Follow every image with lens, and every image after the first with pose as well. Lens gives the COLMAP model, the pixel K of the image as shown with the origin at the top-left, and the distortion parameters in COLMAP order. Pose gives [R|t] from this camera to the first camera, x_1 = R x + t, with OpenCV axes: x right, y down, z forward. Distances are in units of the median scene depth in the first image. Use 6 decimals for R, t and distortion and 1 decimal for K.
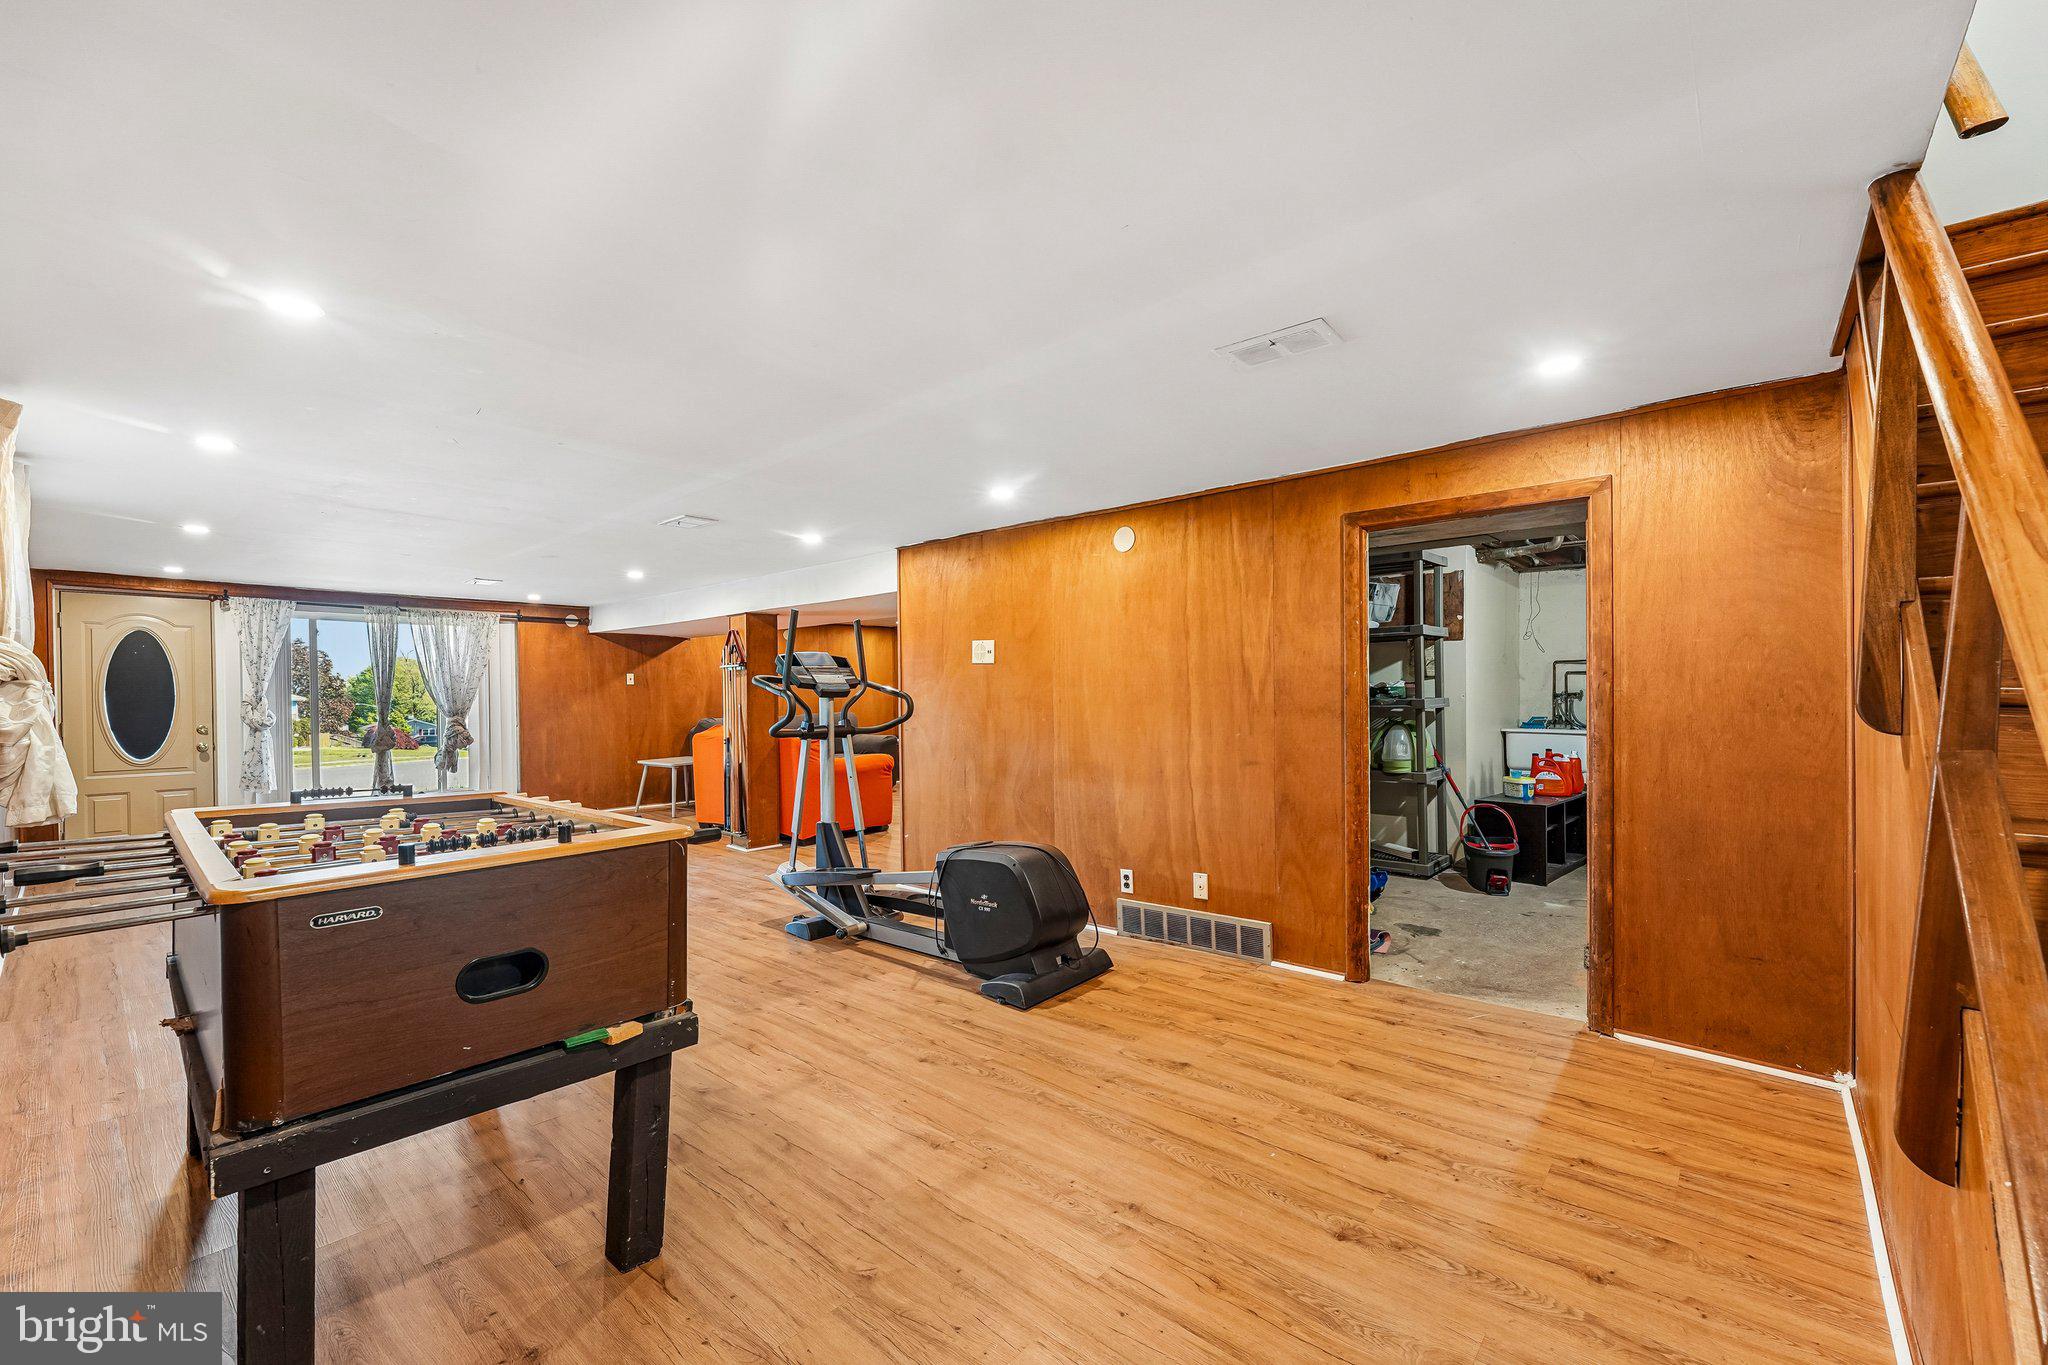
lens RADIAL K [[845.1, 0, 1015.6], [0, 845.1, 697.1], [0, 0, 1]] dist [0.000461, -0.000079]
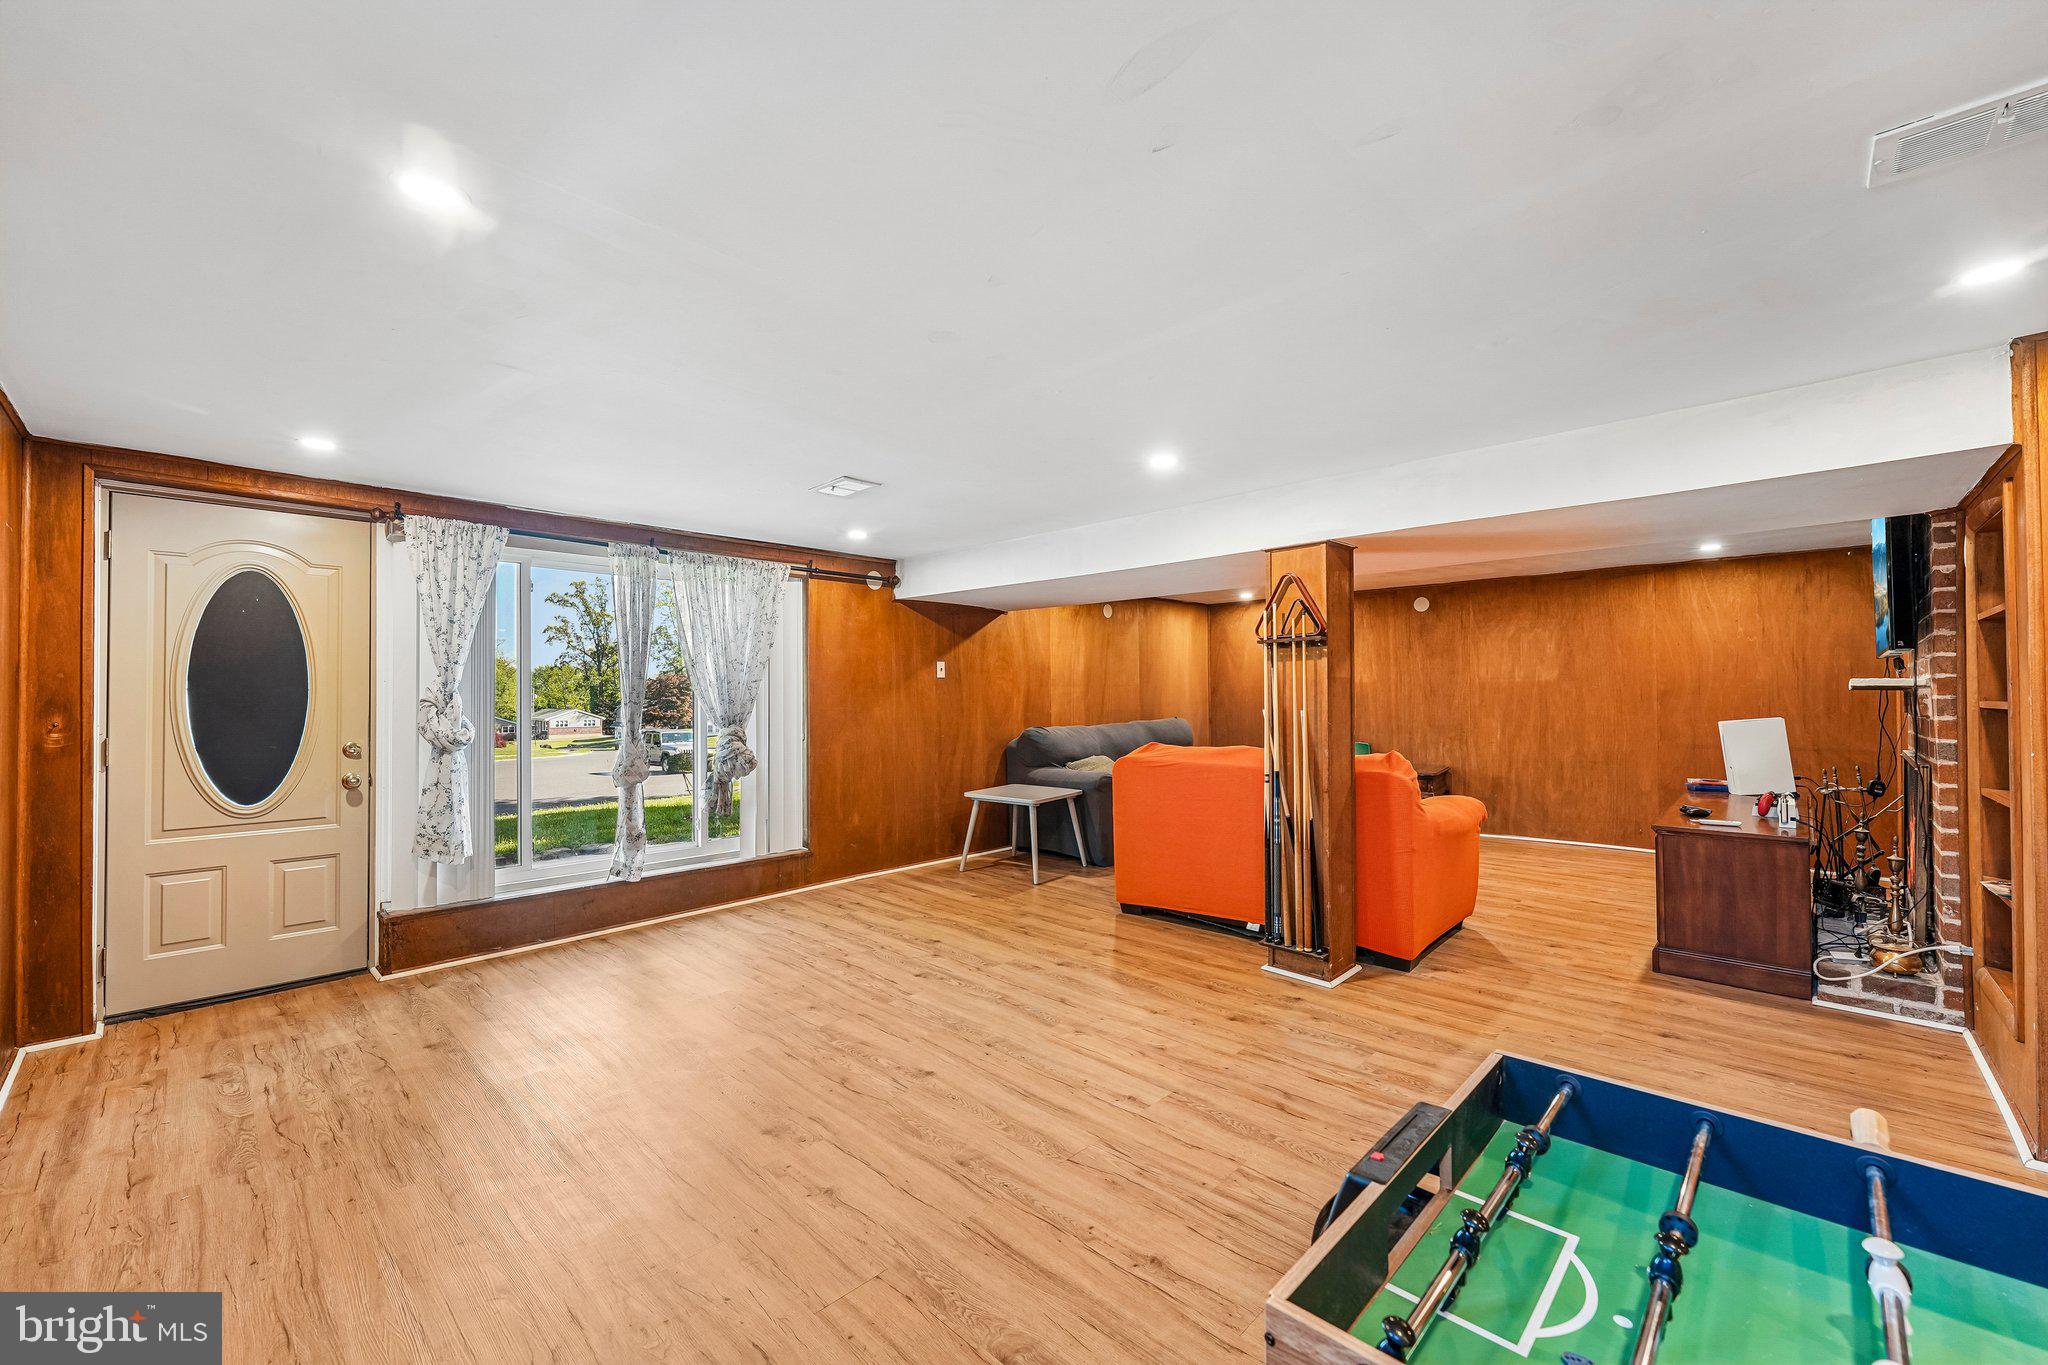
lens RADIAL K [[819.9, 0, 1019.6], [0, 819.9, 682.7], [0, 0, 1]] dist [-0.000627, 0.000057]
pose [[0.999091, 0.003987, -0.042434, -0.426213], [-0.004770, 0.999820, -0.018375, 0.001272], [0.042353, 0.018560, 0.998930, 0.406592]]
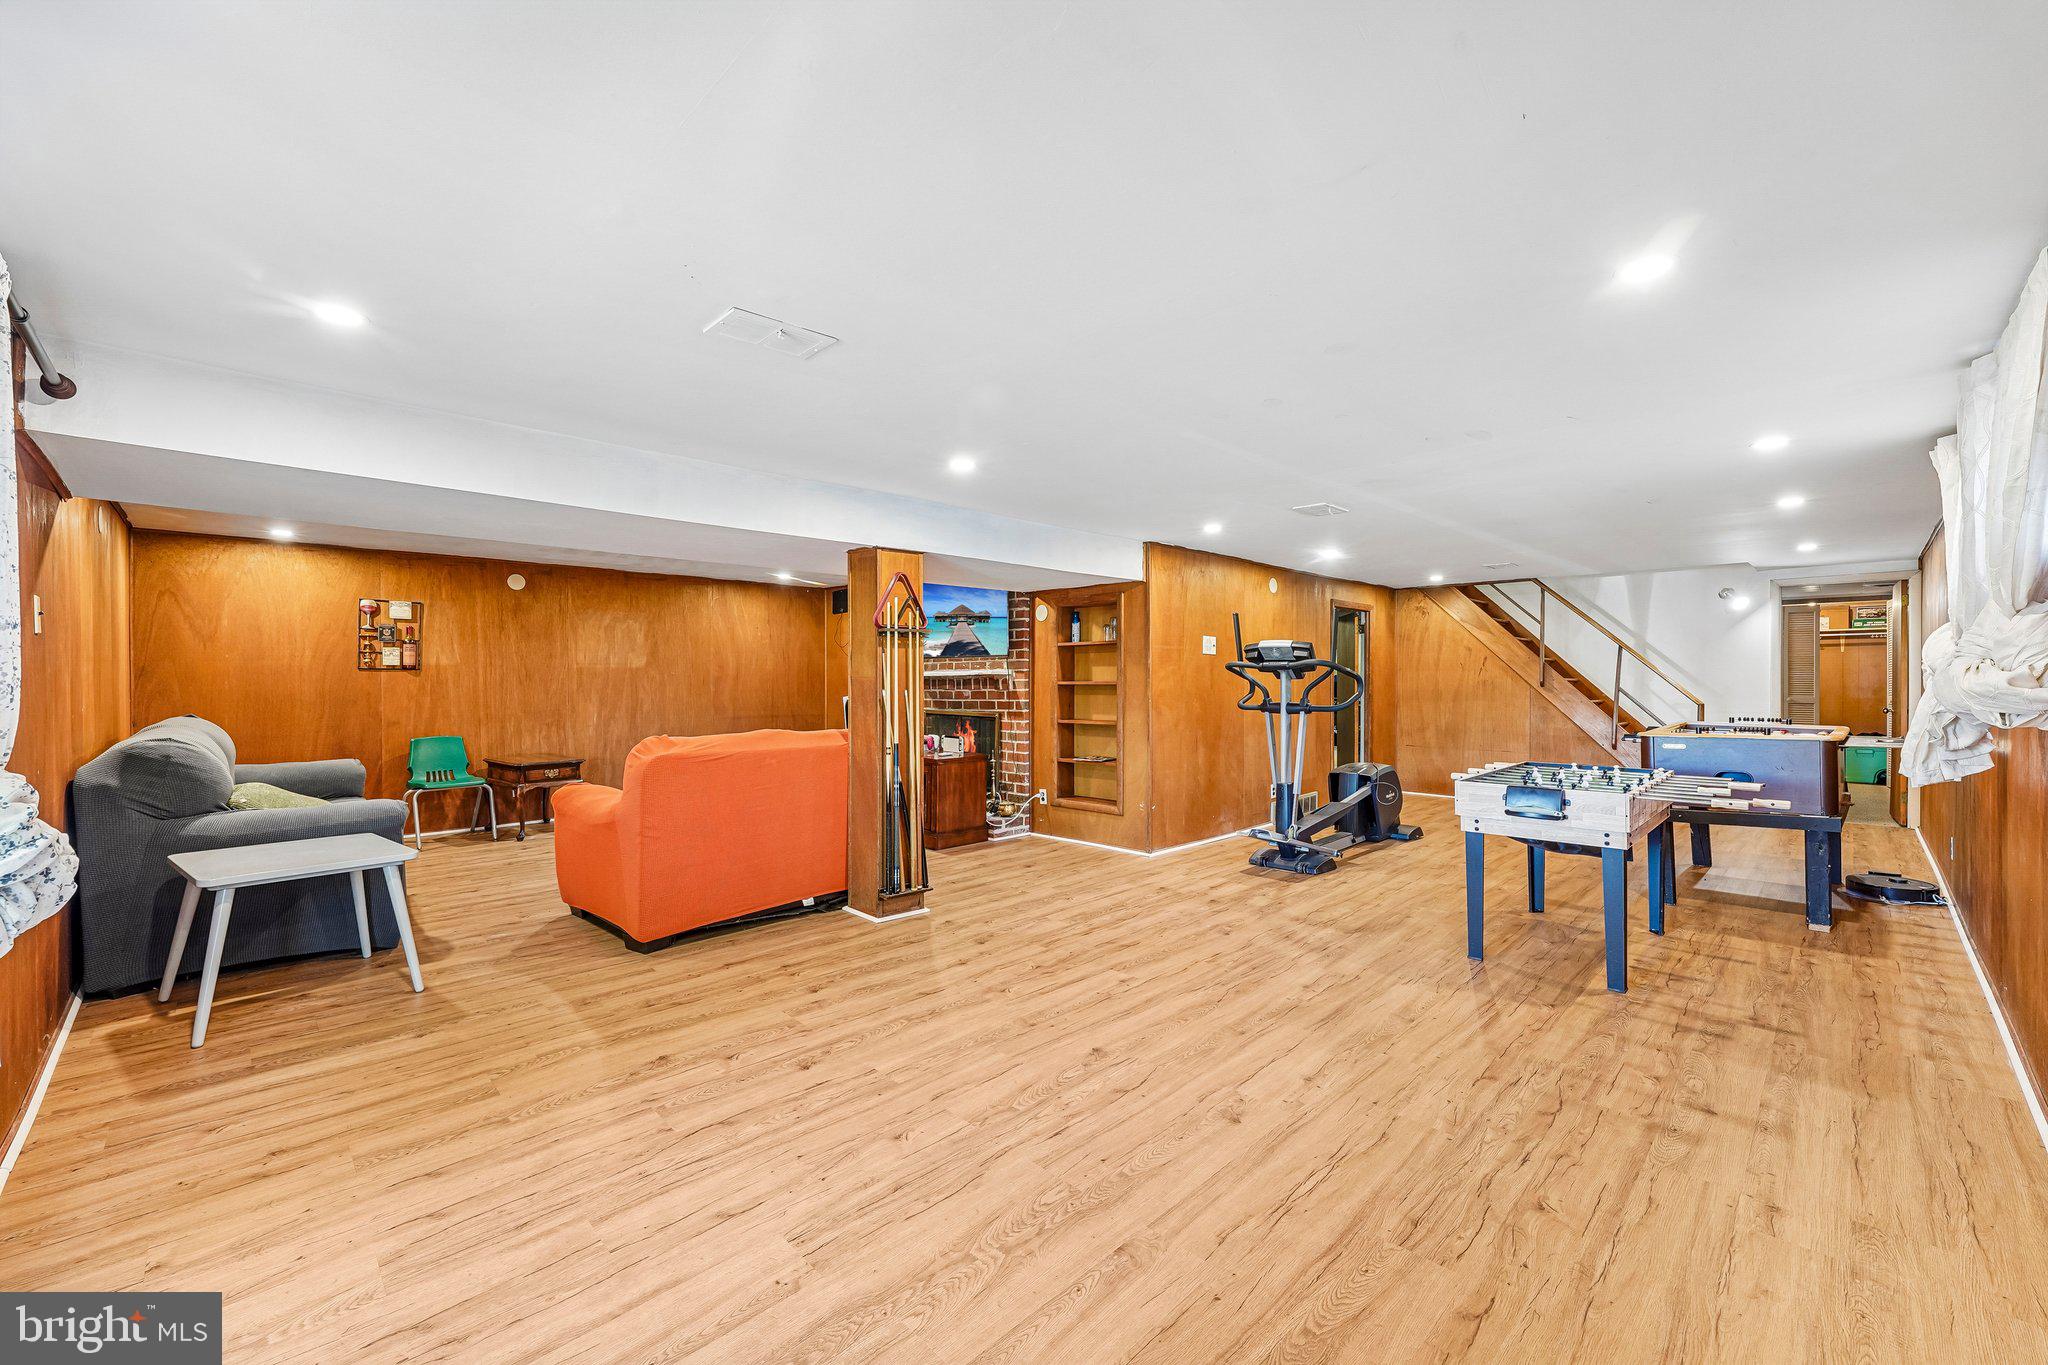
lens RADIAL K [[819.9, 0, 1019.6], [0, 819.9, 682.7], [0, 0, 1]] dist [-0.000627, 0.000057]
pose [[0.064557, 0.003577, 0.997908, -0.830434], [0.004538, 0.999982, -0.003878, 0.004755], [-0.997904, 0.004779, 0.064540, 0.764153]]
